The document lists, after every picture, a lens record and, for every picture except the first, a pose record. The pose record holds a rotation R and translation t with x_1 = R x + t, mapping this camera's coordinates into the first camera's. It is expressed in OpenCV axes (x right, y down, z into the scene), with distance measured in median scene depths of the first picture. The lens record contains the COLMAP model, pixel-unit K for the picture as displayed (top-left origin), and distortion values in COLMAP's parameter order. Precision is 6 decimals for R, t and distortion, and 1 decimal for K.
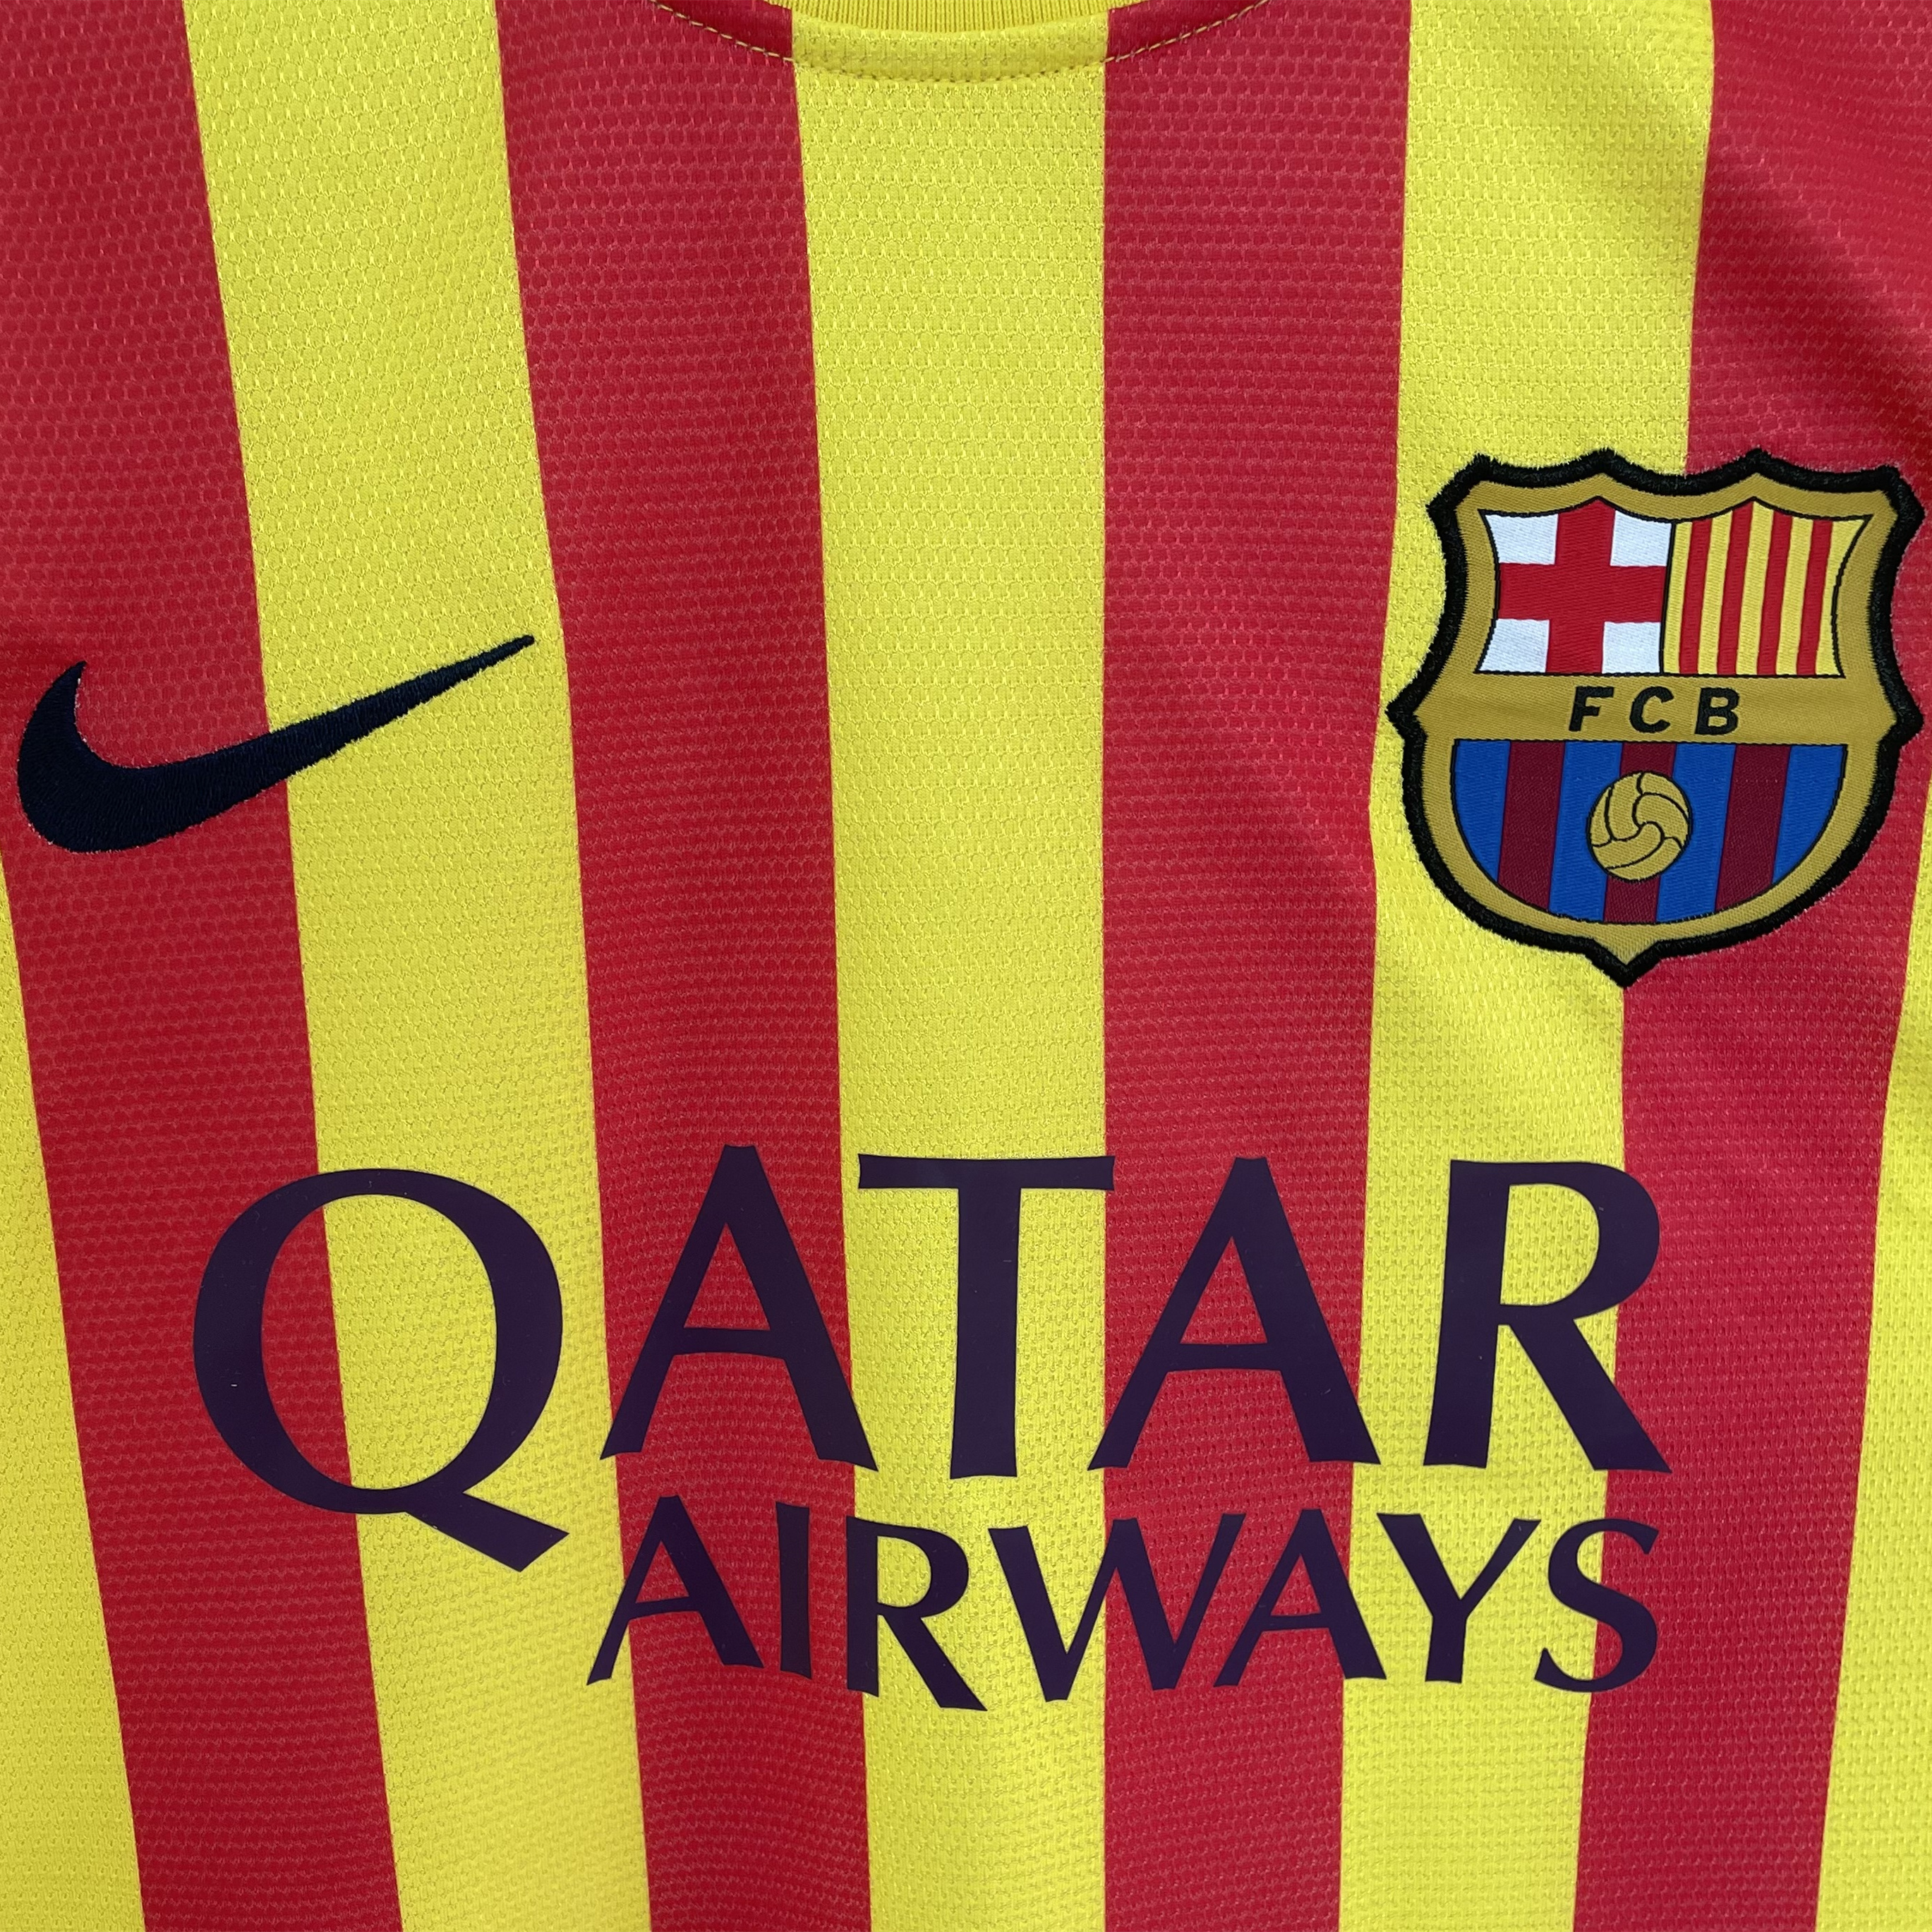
lens RADIAL K [[1883.0, 0, 970.8], [0, 1883.0, 966.8], [0, 0, 1]] dist [0.008779, 0.000000]
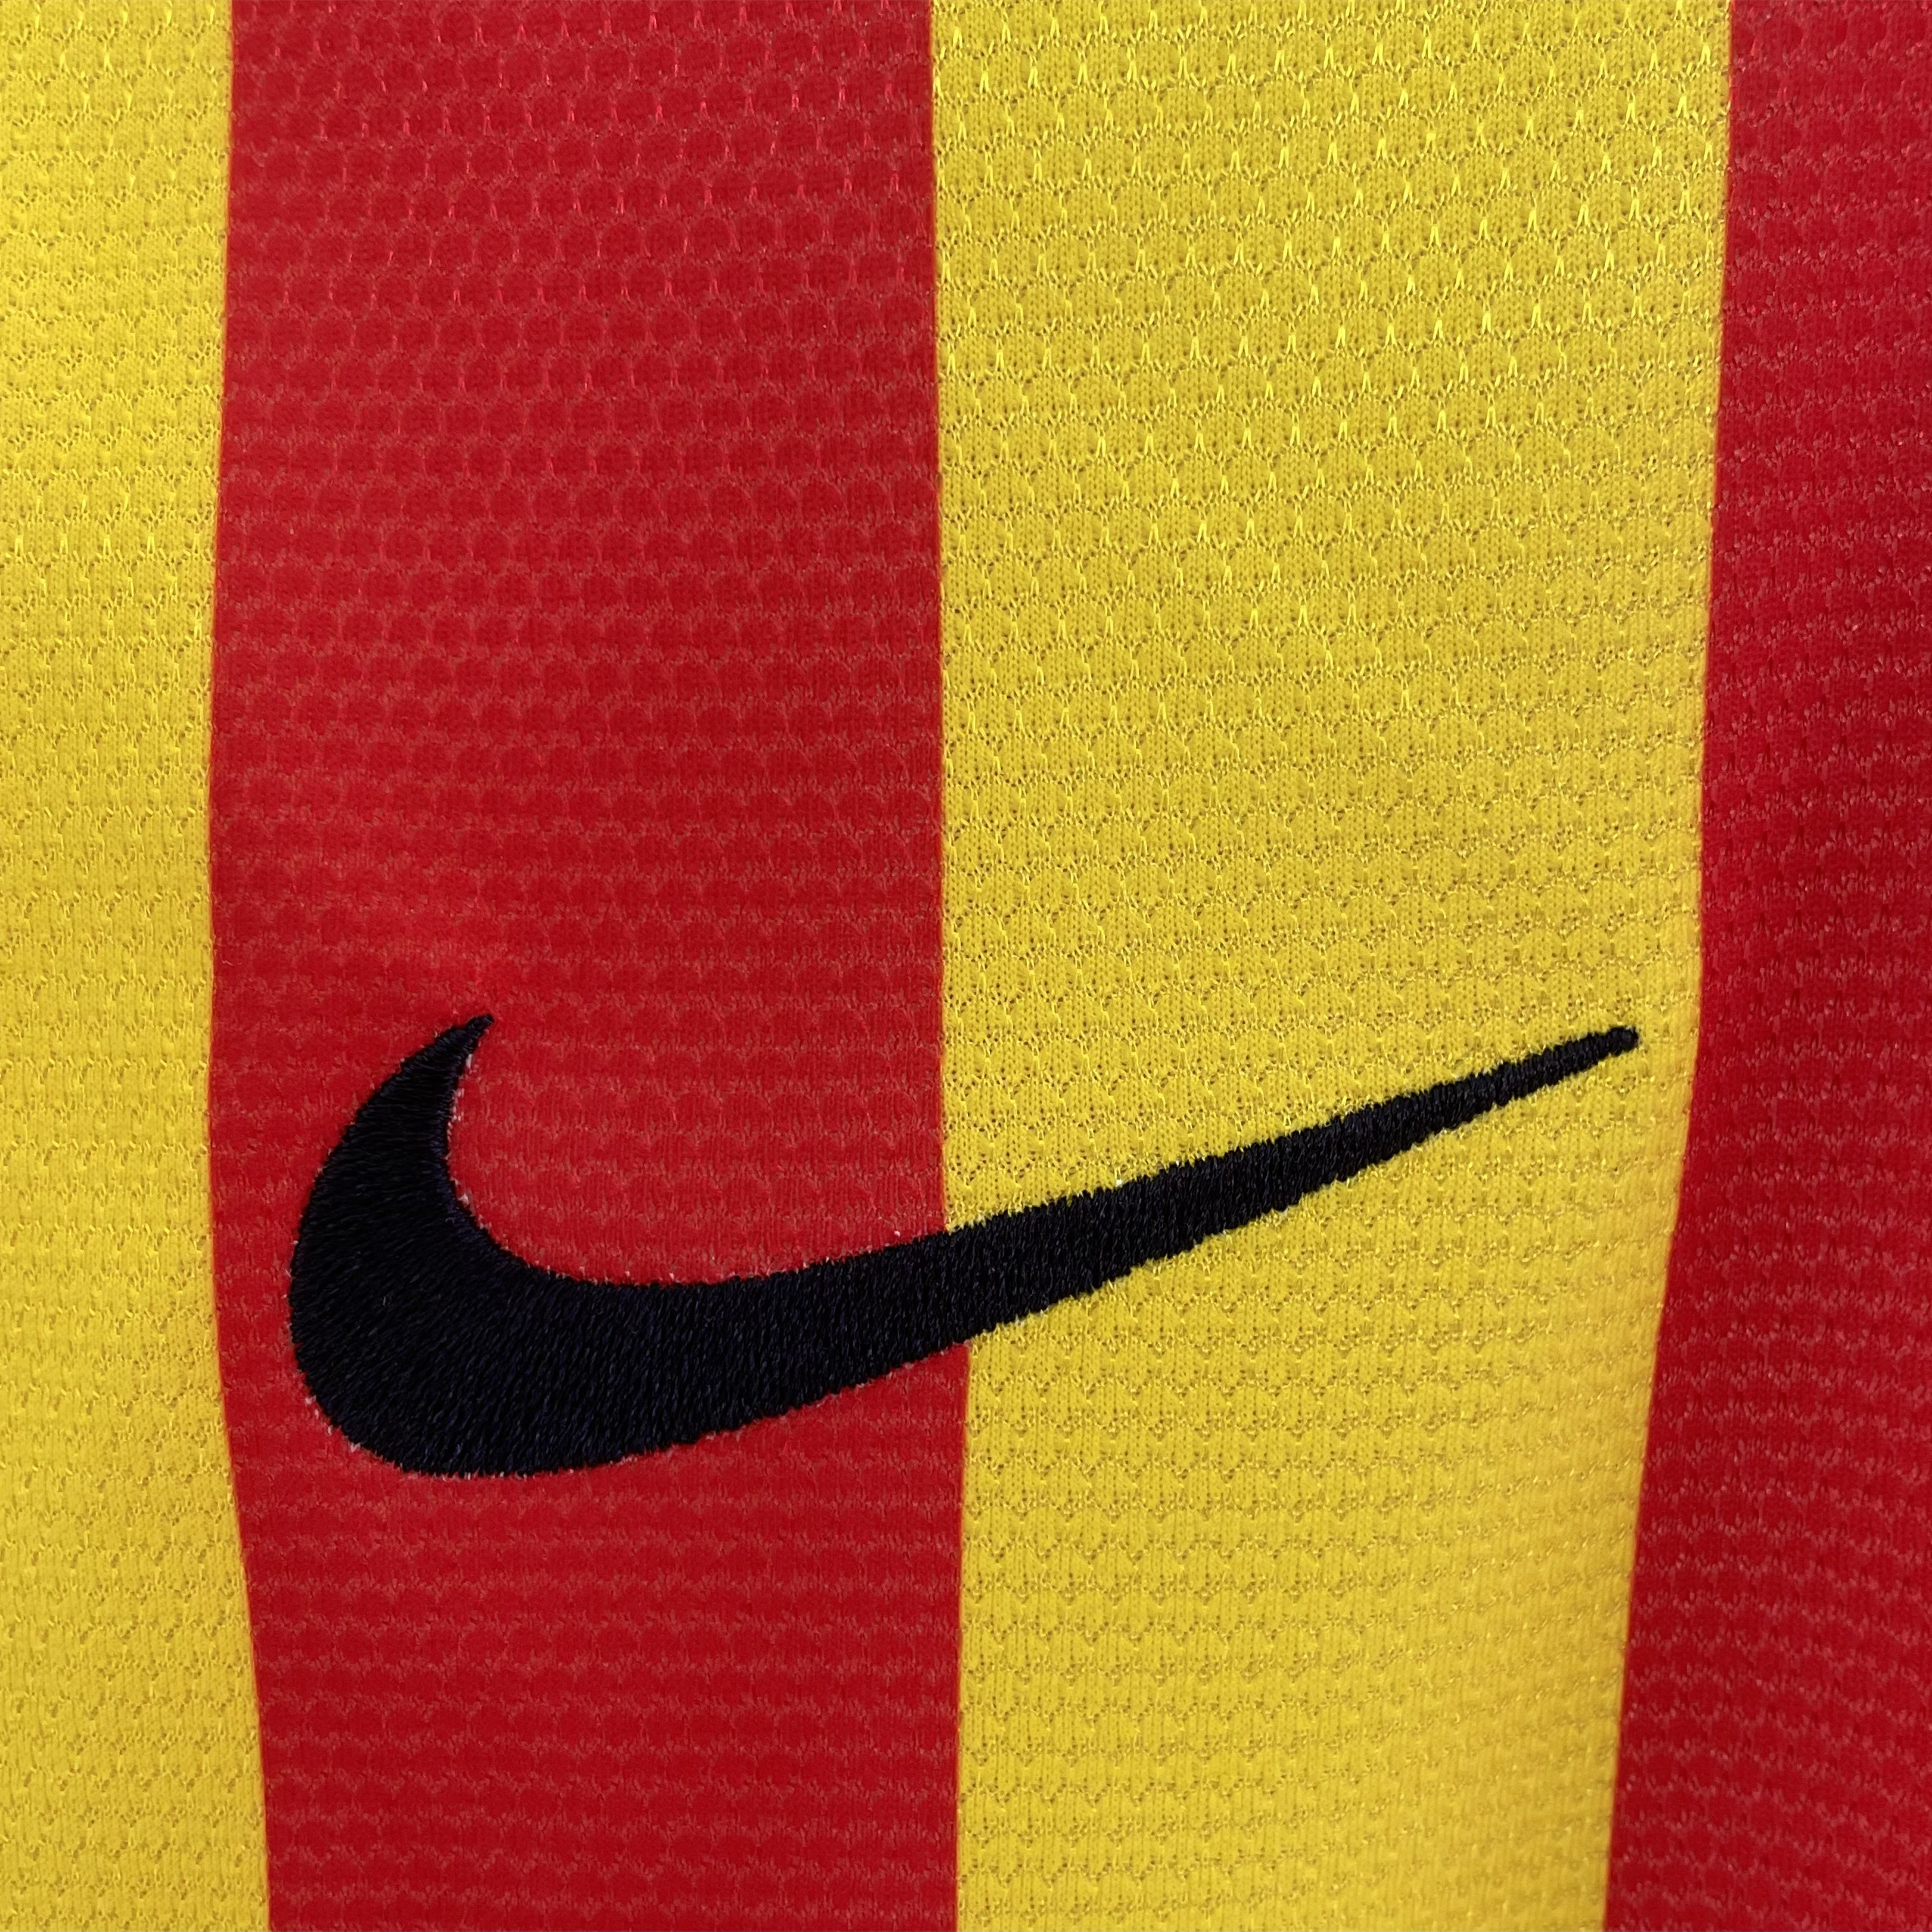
lens RADIAL K [[1883.0, 0, 974.4], [0, 1883.0, 963.9], [0, 0, 1]] dist [0.008779, 0.000000]
pose [[0.844538, 0.064879, -0.531551, -0.164696], [-0.172918, 0.972498, -0.156037, -0.124300], [0.506808, 0.223694, 0.832530, 0.696272]]
